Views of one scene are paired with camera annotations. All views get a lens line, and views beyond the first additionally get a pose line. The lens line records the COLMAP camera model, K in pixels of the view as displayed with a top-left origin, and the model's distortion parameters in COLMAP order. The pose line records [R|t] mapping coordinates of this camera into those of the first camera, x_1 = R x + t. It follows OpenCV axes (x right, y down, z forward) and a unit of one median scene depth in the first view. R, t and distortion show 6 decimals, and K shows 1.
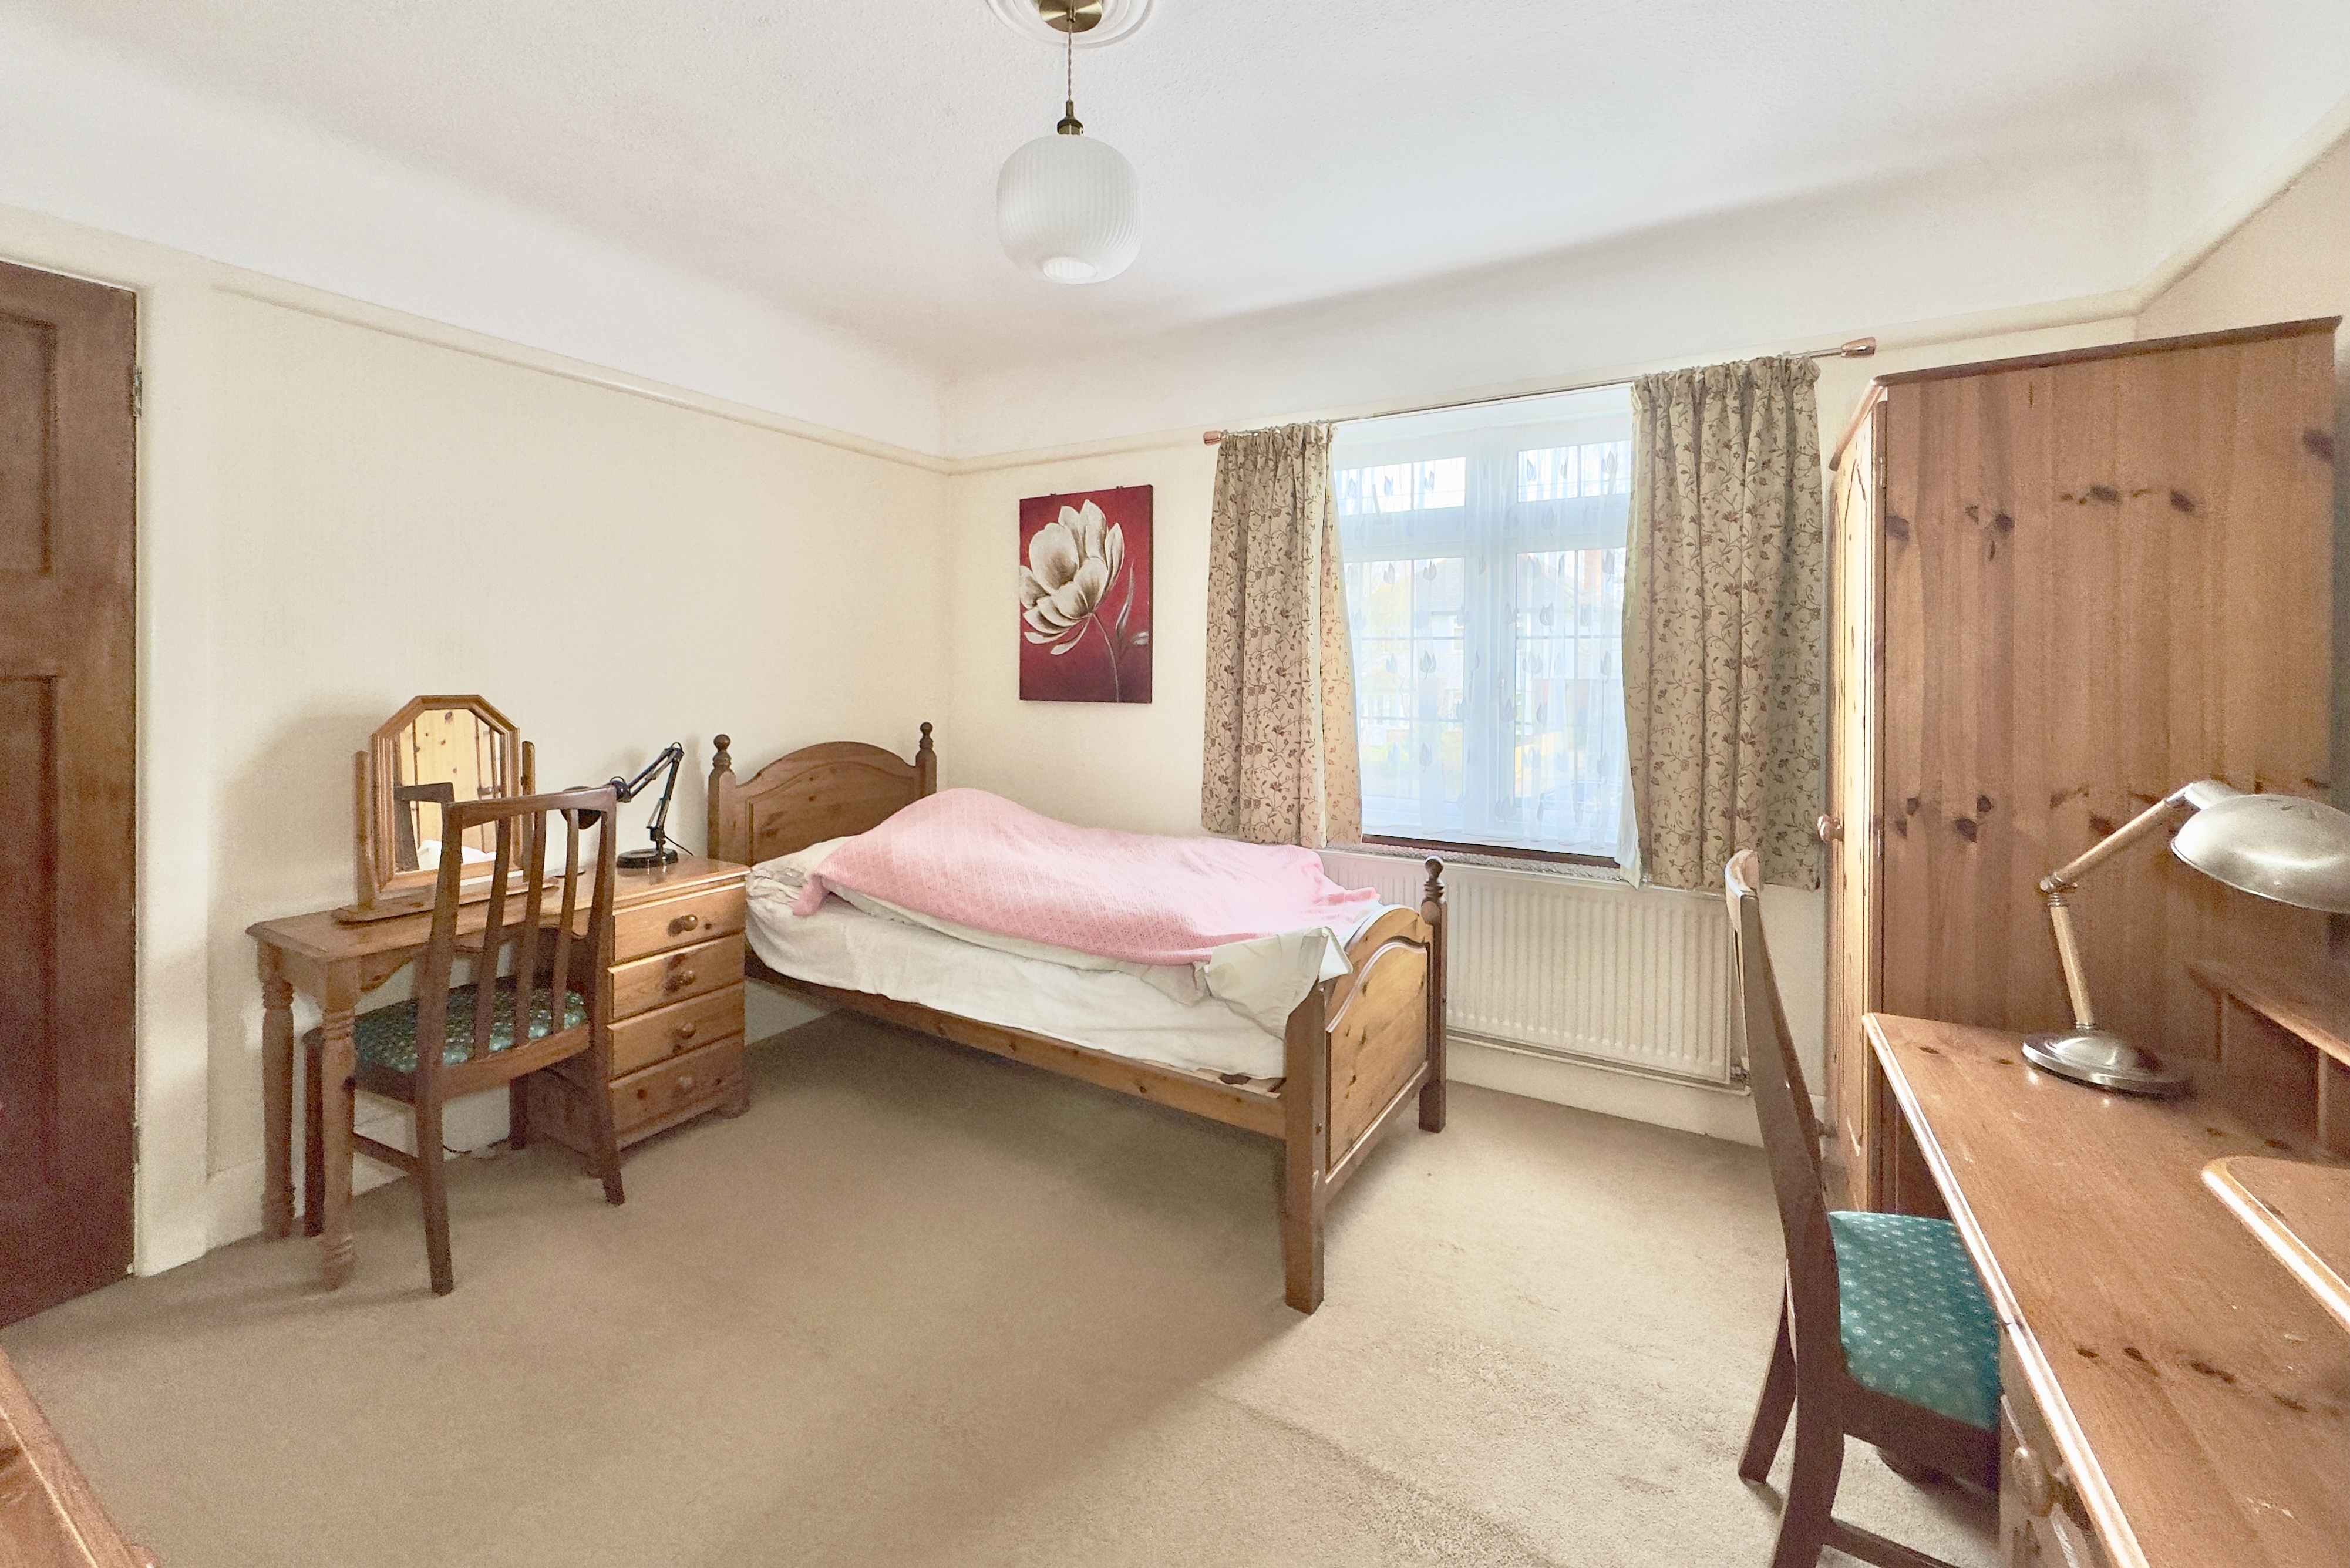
lens RADIAL K [[947.0, 0, 1164.7], [0, 947.0, 676.7], [0, 0, 1]] dist [-0.001921, -0.000164]
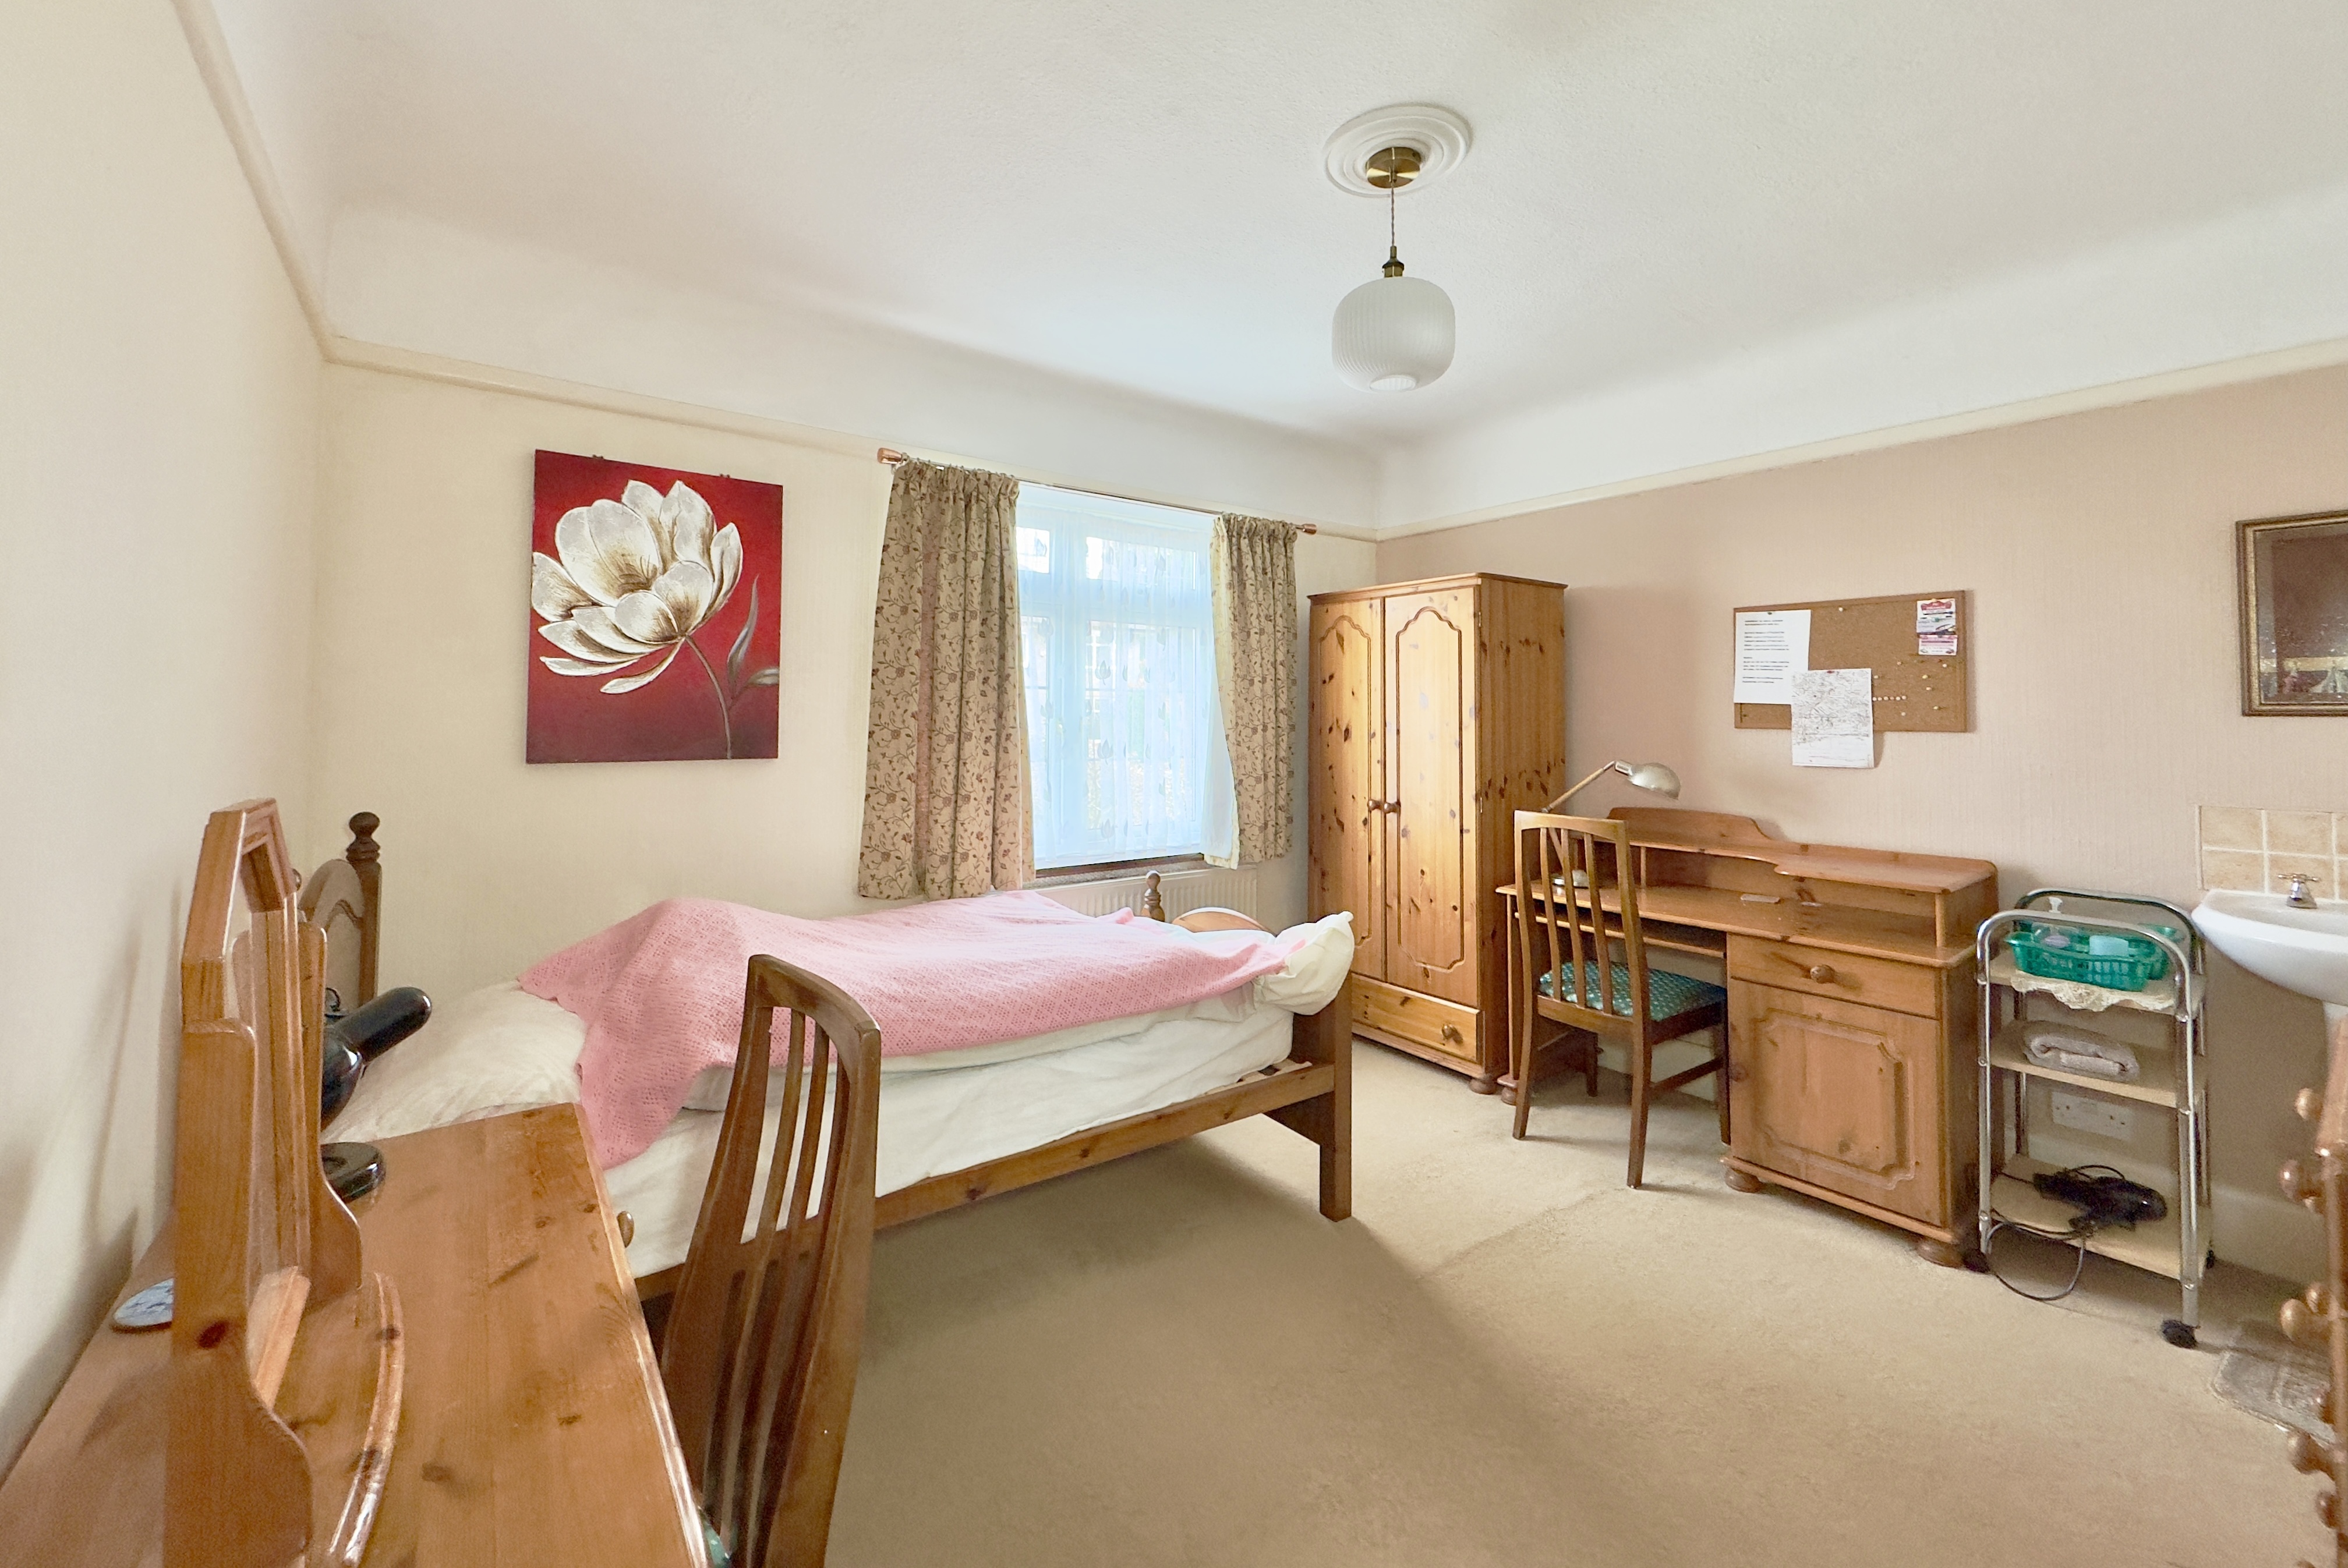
lens RADIAL K [[926.4, 0, 1171.3], [0, 926.4, 700.4], [0, 0, 1]] dist [-0.001747, -0.000414]
pose [[0.384764, 0.014543, 0.922900, -0.604168], [0.004245, 0.999837, -0.017525, -0.005602], [-0.923005, 0.010661, 0.384640, 0.392090]]
